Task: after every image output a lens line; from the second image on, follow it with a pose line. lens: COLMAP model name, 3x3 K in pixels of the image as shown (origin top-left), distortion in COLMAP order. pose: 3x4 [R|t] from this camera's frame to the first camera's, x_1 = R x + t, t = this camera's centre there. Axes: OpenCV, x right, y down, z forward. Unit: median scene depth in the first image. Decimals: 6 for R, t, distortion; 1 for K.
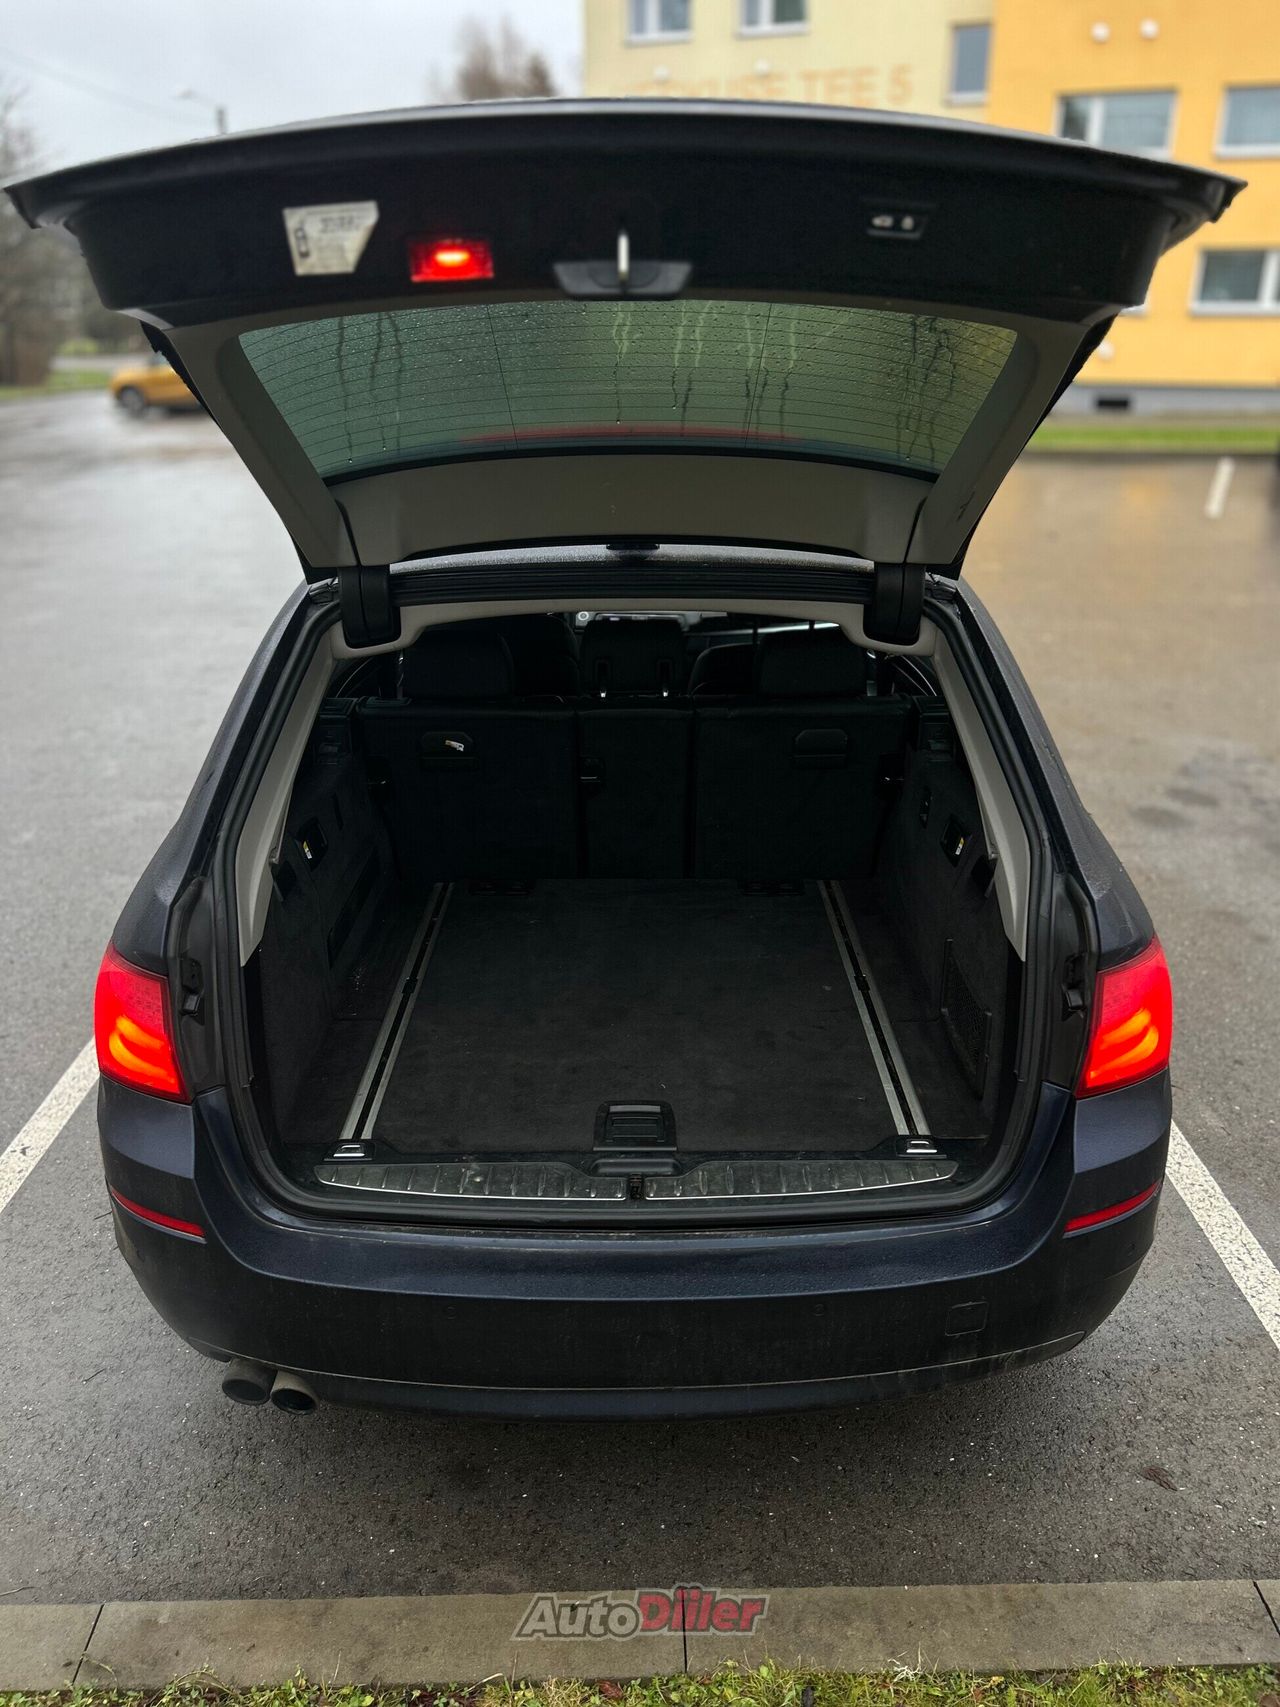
lens RADIAL K [[1307.2, 0, 644.5], [0, 1307.2, 857.6], [0, 0, 1]] dist [-0.006784, -0.007628]
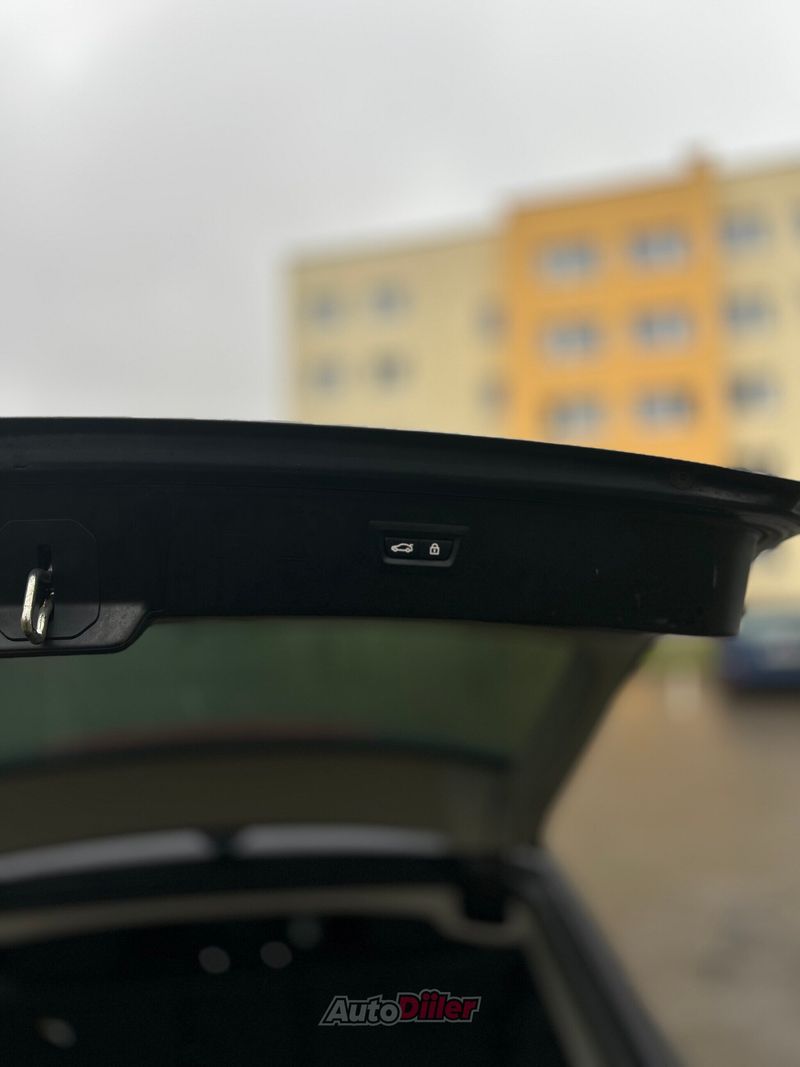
lens RADIAL K [[817.1, 0, 399.1], [0, 817.1, 534.0], [0, 0, 1]] dist [-0.006784, -0.007628]
pose [[0.996768, -0.017822, 0.078337, 0.142290], [0.051278, 0.891764, -0.449586, -0.275217], [-0.061845, 0.452150, 0.889795, 0.560876]]
